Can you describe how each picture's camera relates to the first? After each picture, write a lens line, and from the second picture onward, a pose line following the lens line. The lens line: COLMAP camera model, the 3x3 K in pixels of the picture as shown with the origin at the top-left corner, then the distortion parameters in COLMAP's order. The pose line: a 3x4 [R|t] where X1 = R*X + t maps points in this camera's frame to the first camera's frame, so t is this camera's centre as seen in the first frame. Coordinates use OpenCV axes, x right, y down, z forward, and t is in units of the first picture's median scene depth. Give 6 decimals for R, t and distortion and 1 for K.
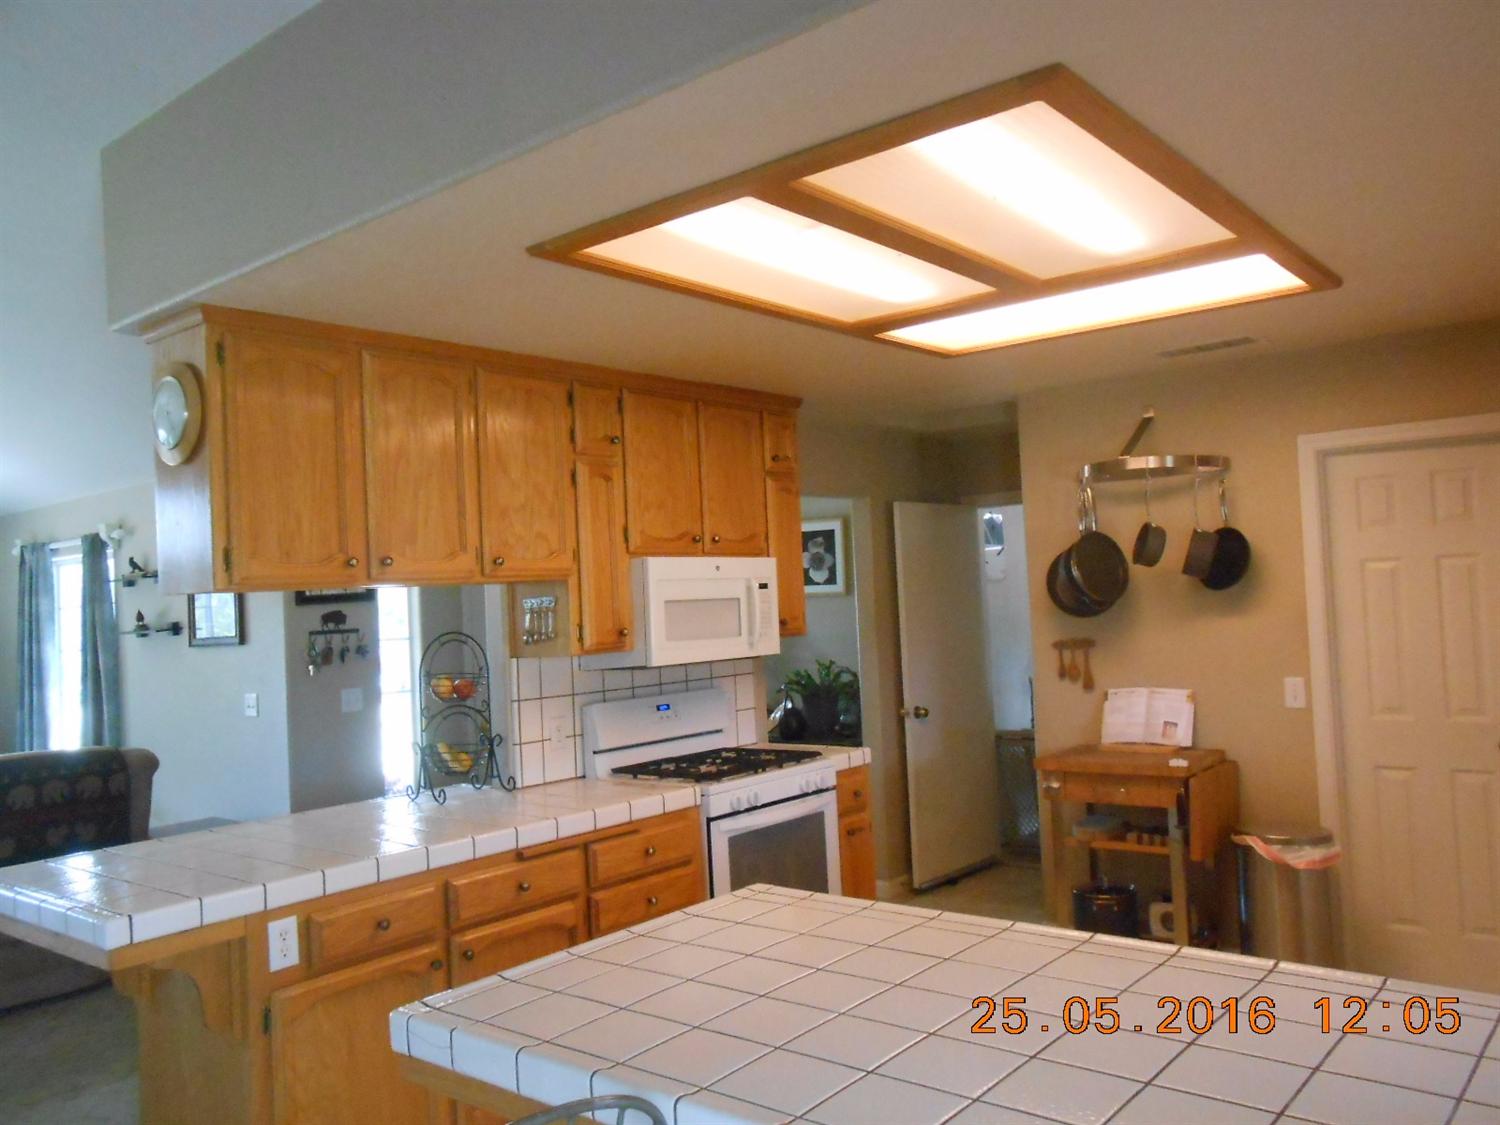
lens RADIAL K [[1186.3, 0, 749.1], [0, 1186.3, 554.1], [0, 0, 1]] dist [-0.038023, 0.064150]
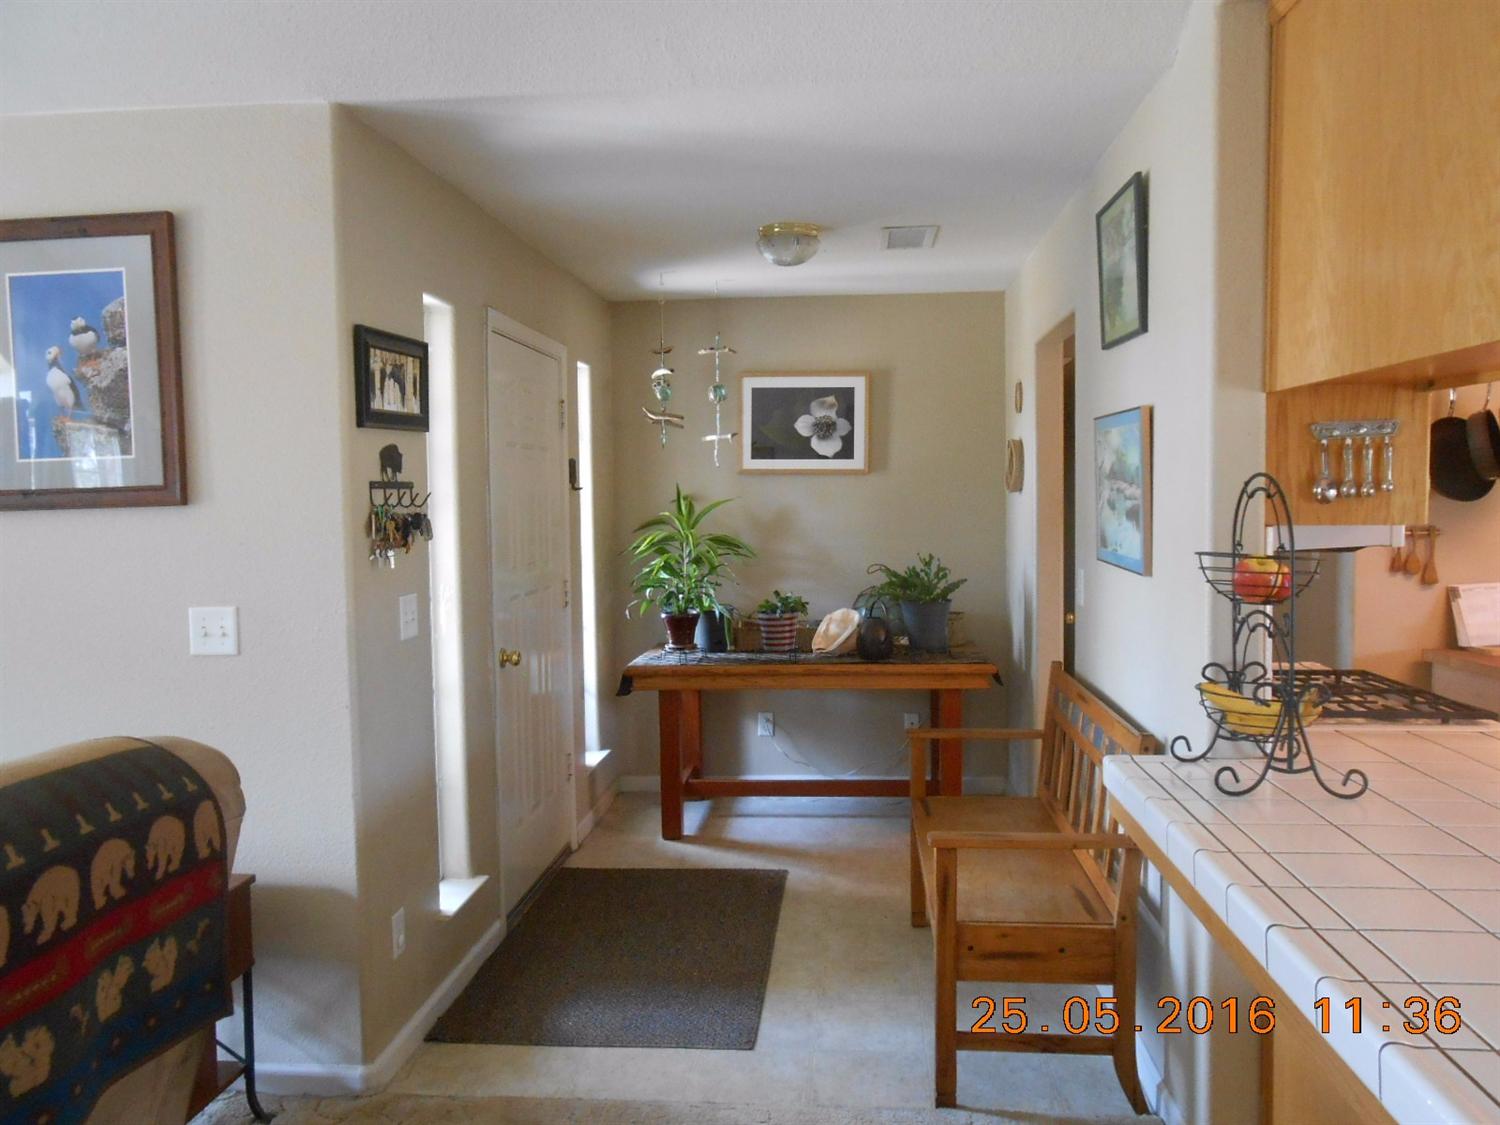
lens RADIAL K [[1185.7, 0, 744.3], [0, 1185.7, 552.9], [0, 0, 1]] dist [-0.011517, 0.028493]
pose [[0.824453, 0.011697, 0.565810, -0.607941], [-0.051507, 0.997188, 0.054437, 0.069343], [-0.563582, -0.074024, 0.822737, 0.568713]]
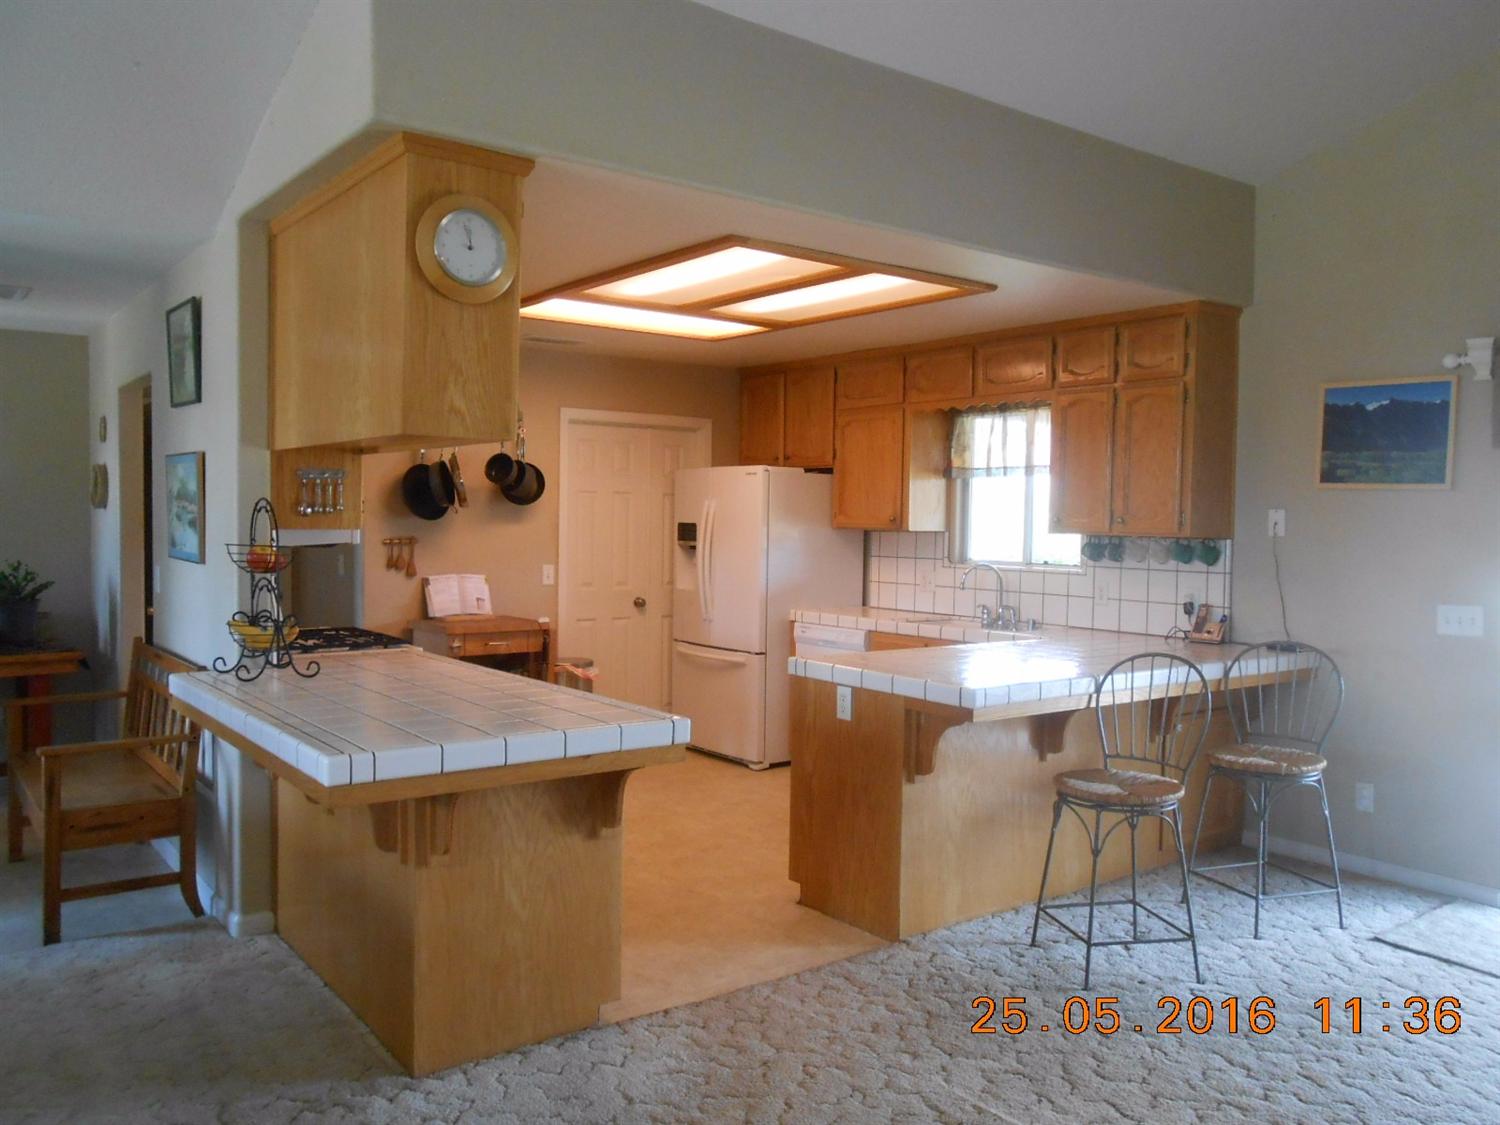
lens RADIAL K [[1185.7, 0, 744.3], [0, 1185.7, 552.9], [0, 0, 1]] dist [-0.011517, 0.028493]
pose [[0.238669, 0.022059, 0.970851, -0.861625], [-0.060596, 0.998132, -0.007782, 0.076173], [-0.969209, -0.056972, 0.239559, 0.344900]]
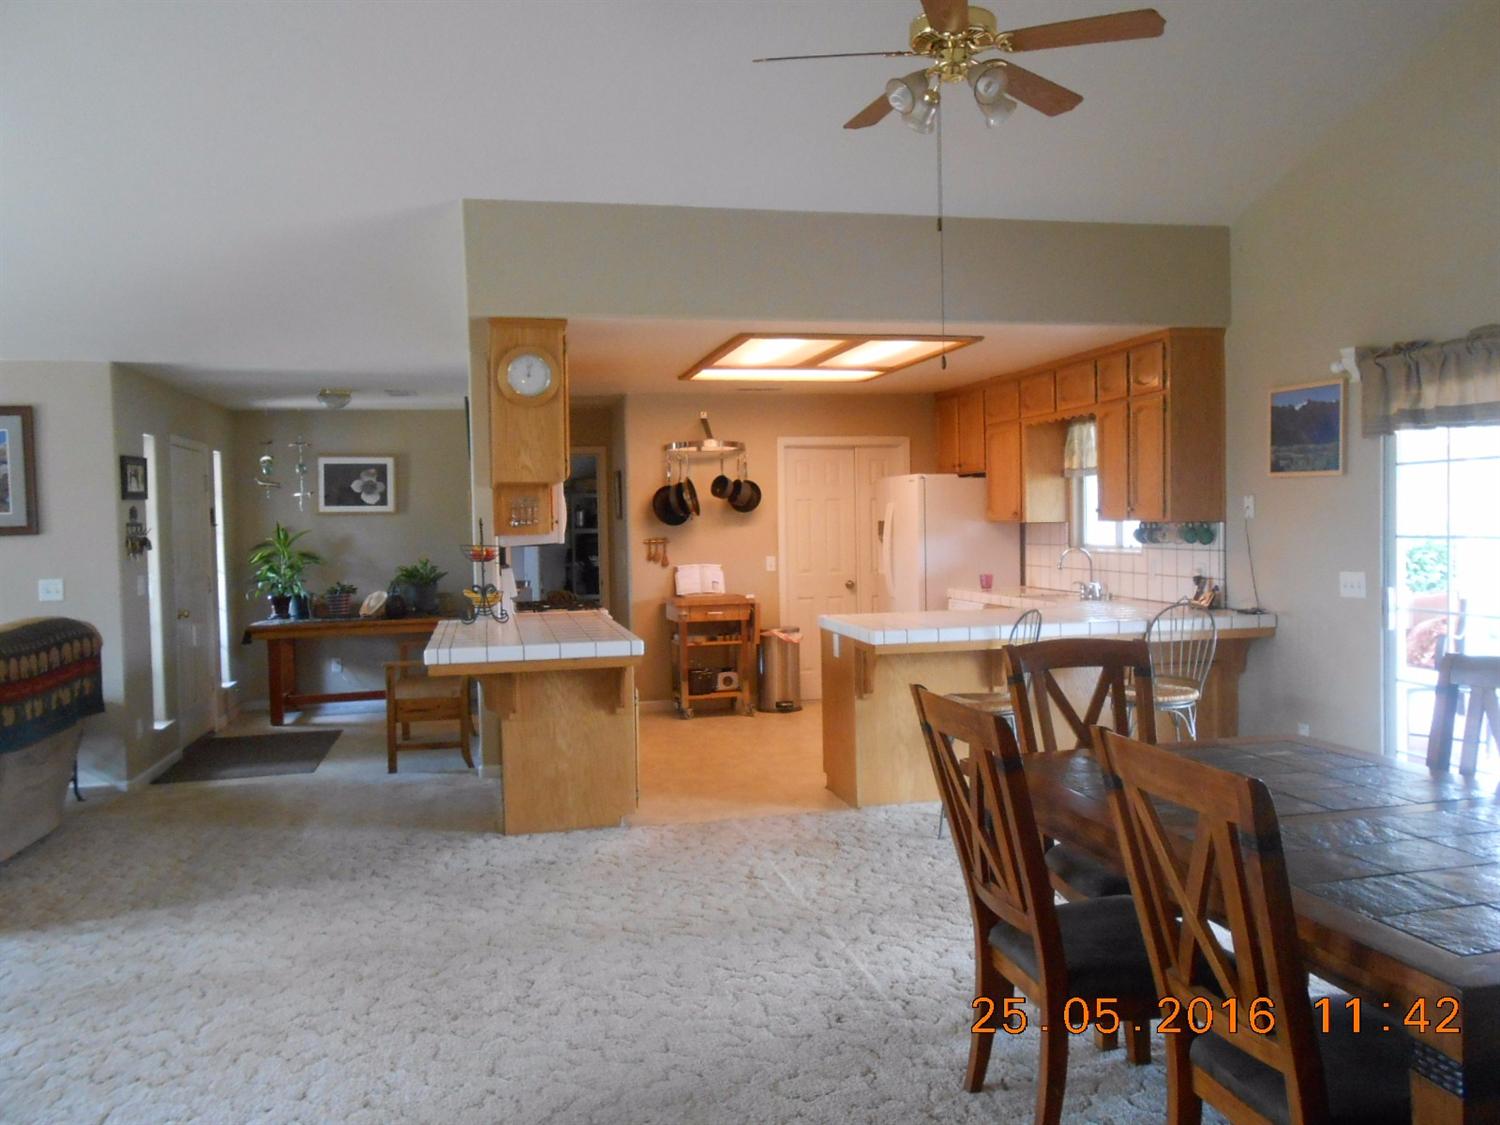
lens RADIAL K [[1176.7, 0, 729.2], [0, 1176.7, 541.8], [0, 0, 1]] dist [-0.004786, 0.006178]
pose [[0.621718, 0.019211, 0.783005, -1.032002], [-0.037496, 0.999283, 0.005256, 0.064064], [-0.782343, -0.032627, 0.621993, -0.174050]]
